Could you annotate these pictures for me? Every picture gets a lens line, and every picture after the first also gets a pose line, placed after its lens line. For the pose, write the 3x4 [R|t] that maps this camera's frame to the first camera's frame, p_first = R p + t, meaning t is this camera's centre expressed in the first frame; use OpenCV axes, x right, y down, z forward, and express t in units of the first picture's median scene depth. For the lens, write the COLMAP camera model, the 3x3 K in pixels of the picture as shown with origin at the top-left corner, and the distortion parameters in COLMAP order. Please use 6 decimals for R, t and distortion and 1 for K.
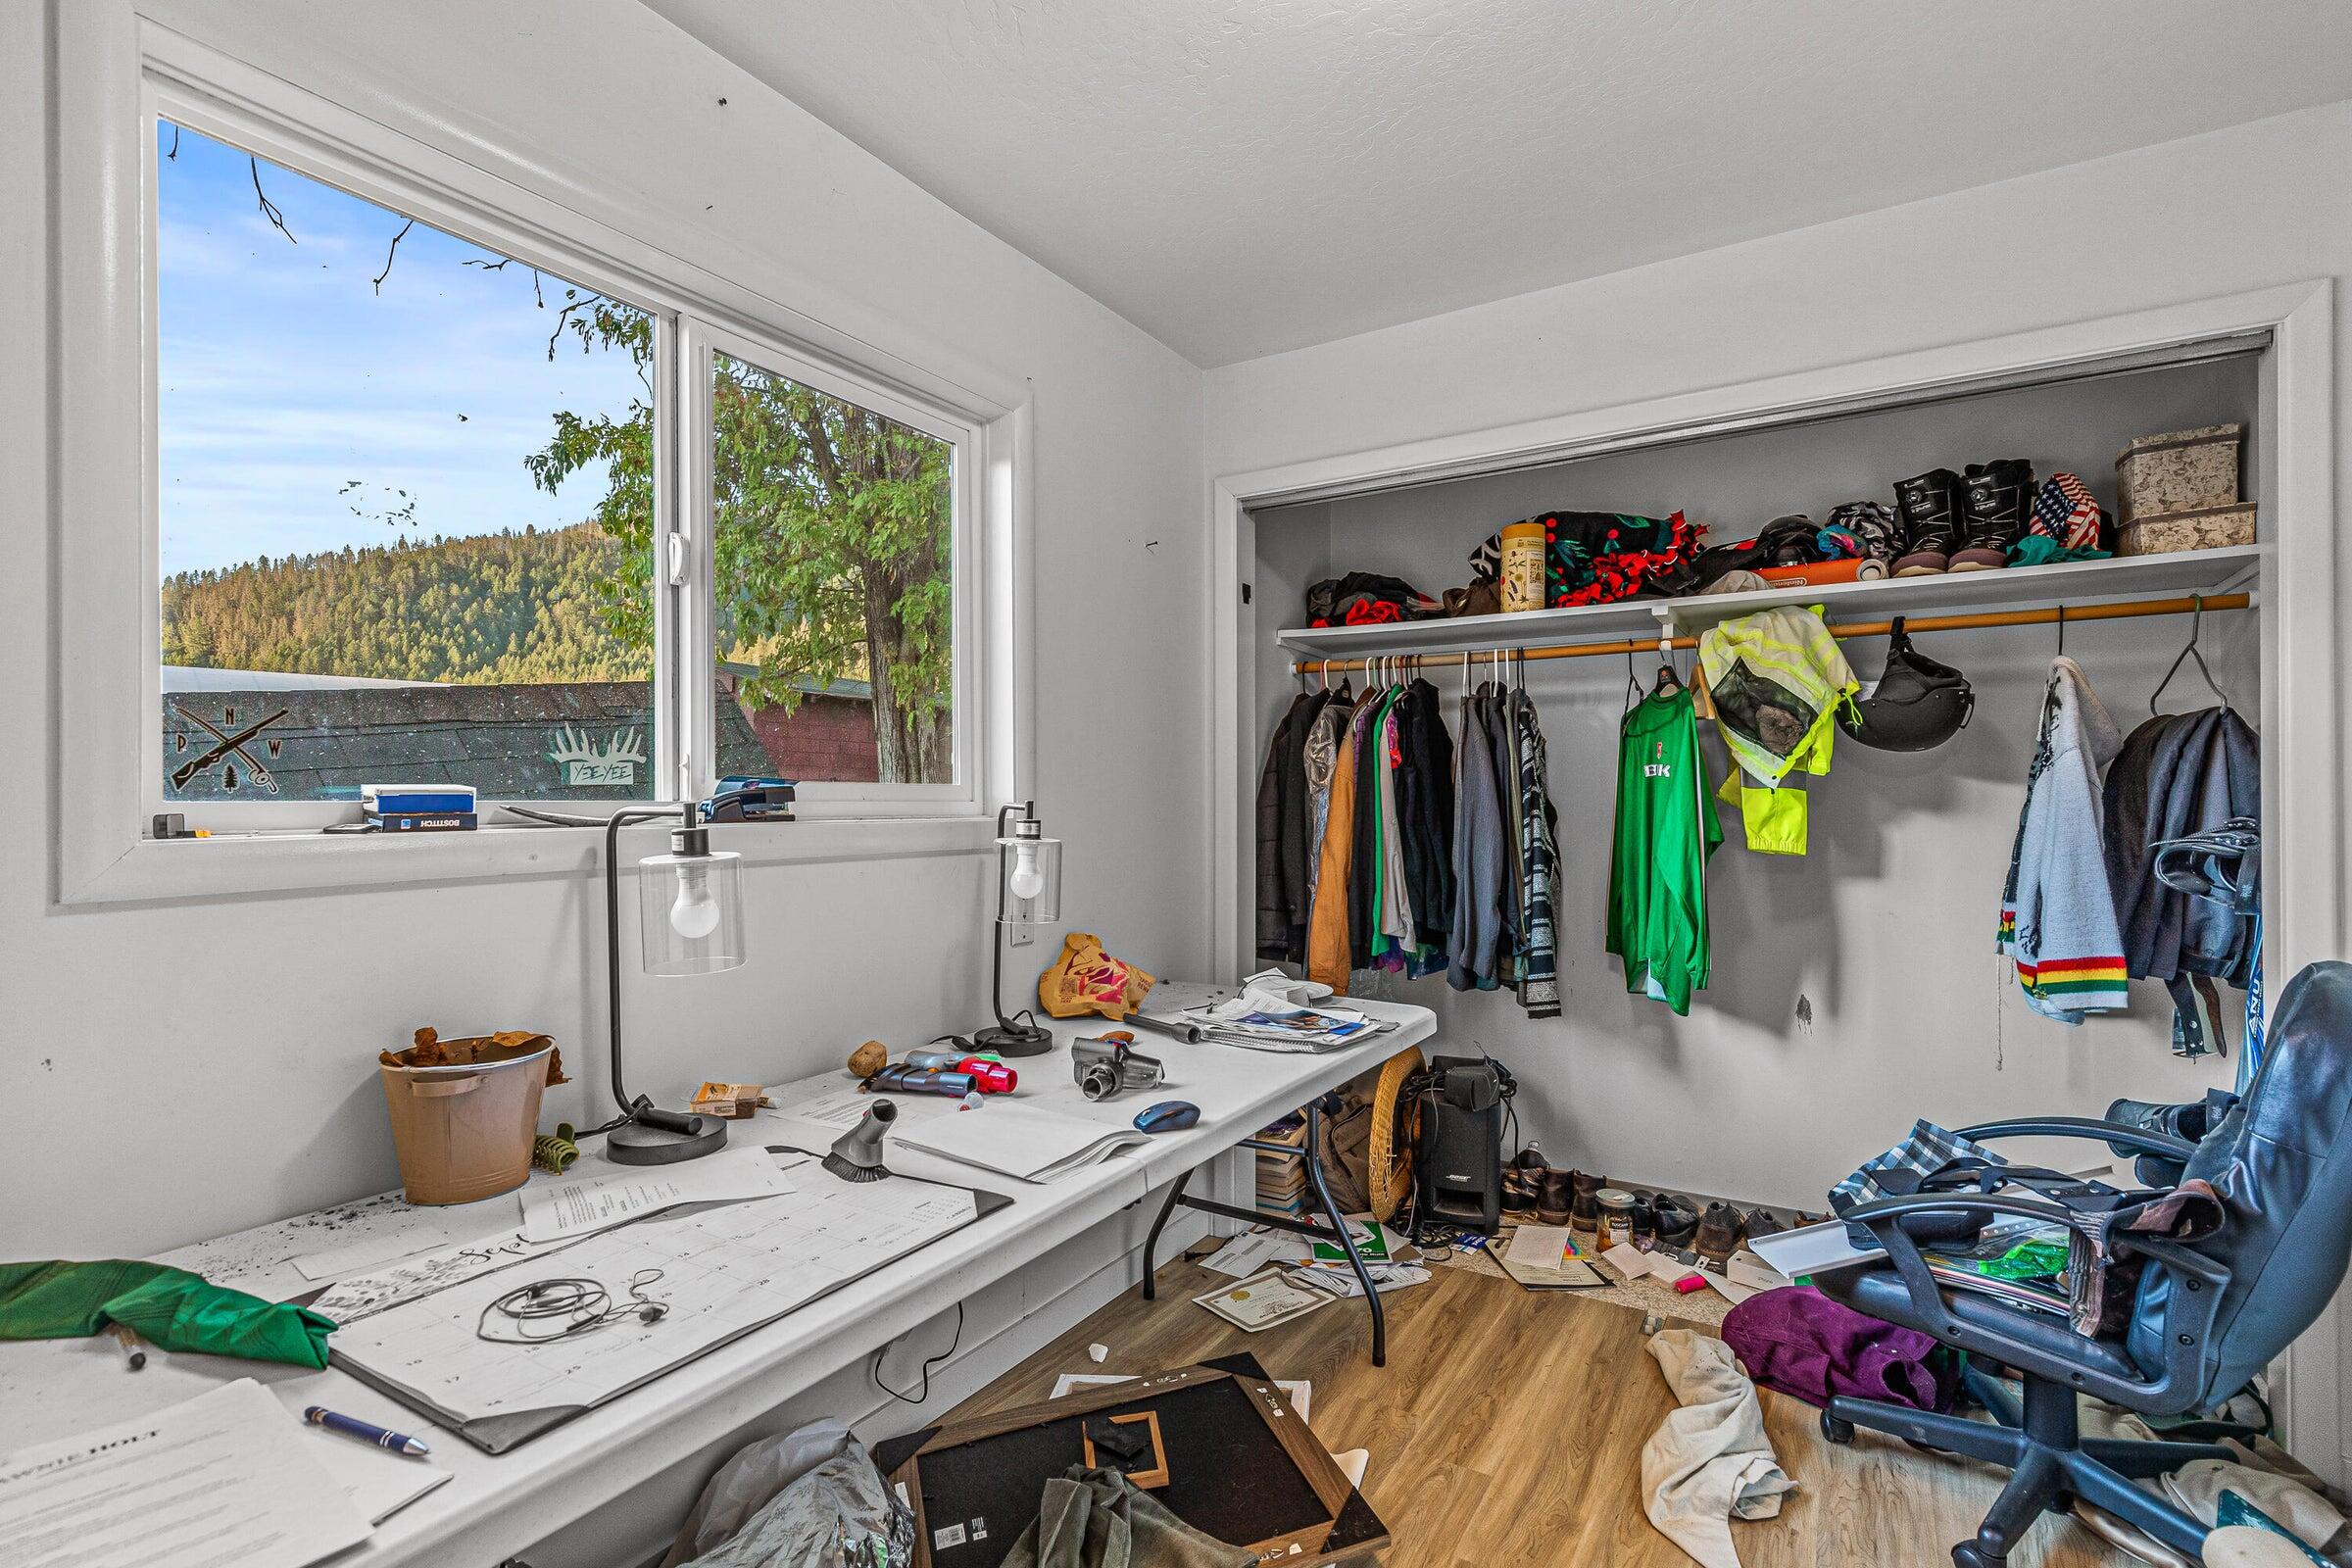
lens RADIAL K [[1074.2, 0, 1178.2], [0, 1074.2, 795.6], [0, 0, 1]] dist [0.012237, -0.002366]
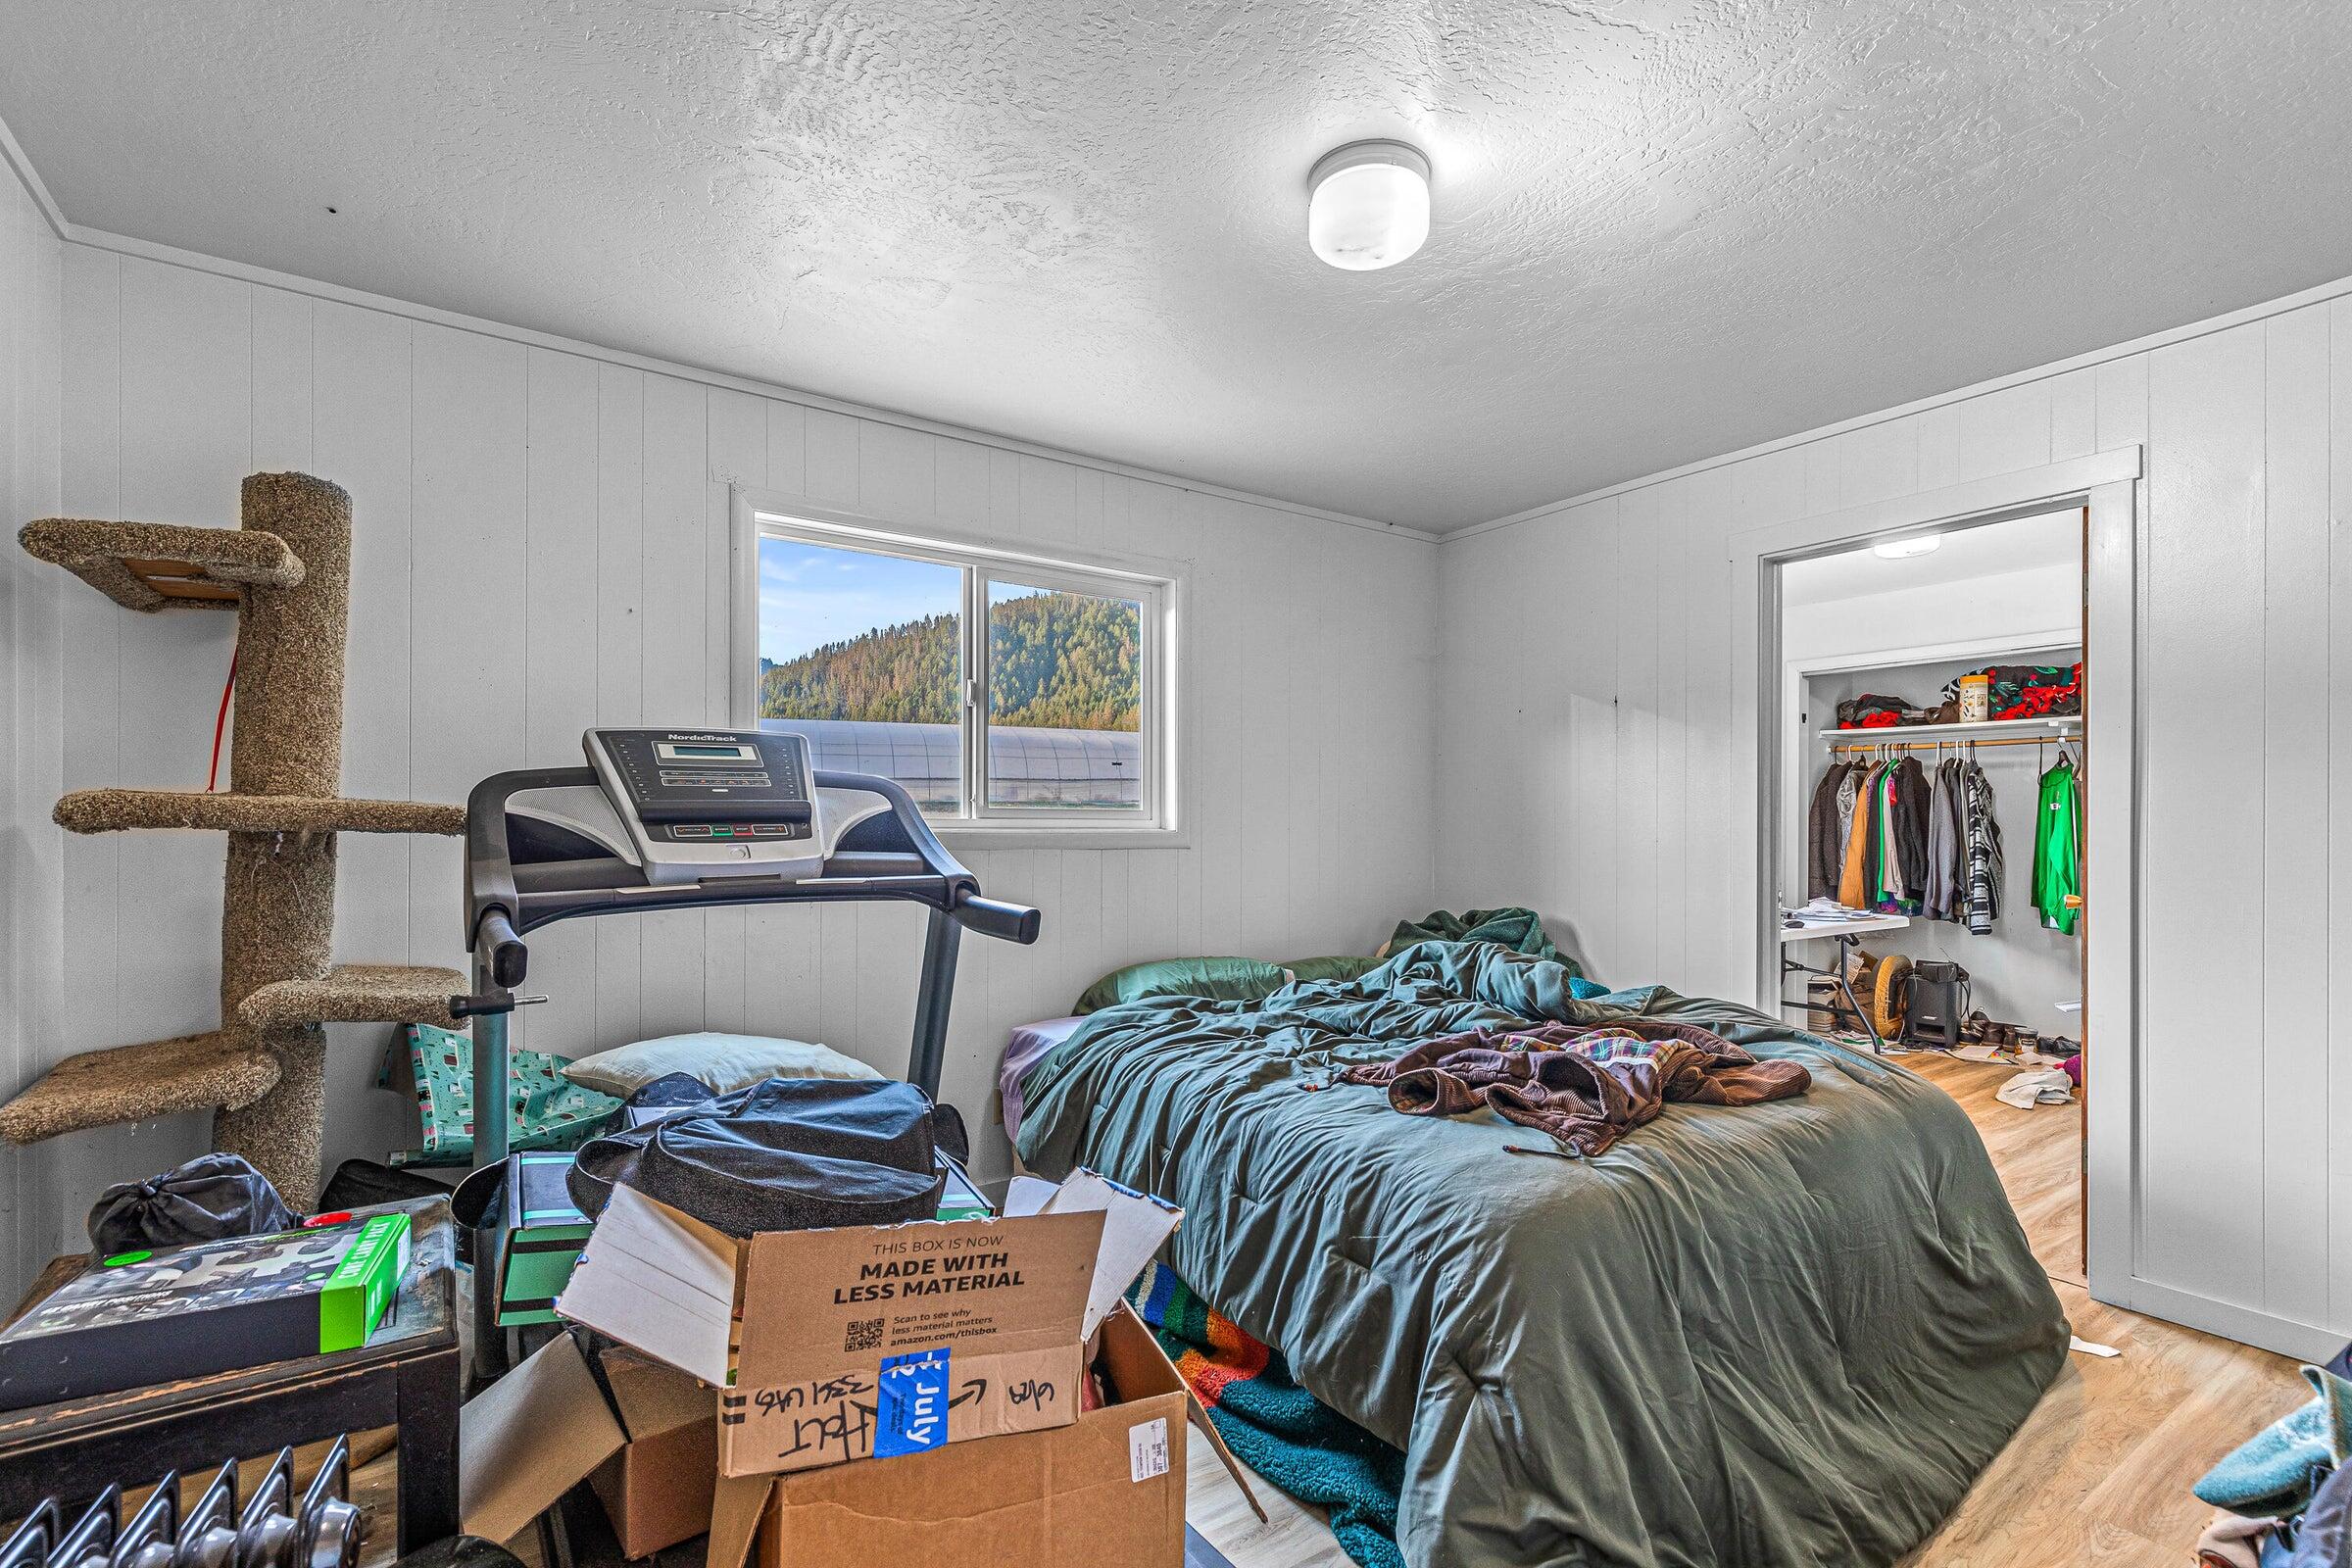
lens RADIAL K [[1074.2, 0, 1191.2], [0, 1074.2, 825.1], [0, 0, 1]] dist [0.012237, -0.002366]
pose [[0.920449, 0.005122, -0.390830, -0.189751], [-0.001967, 0.999962, 0.008474, -0.003333], [0.390858, -0.007031, 0.920424, -1.216664]]
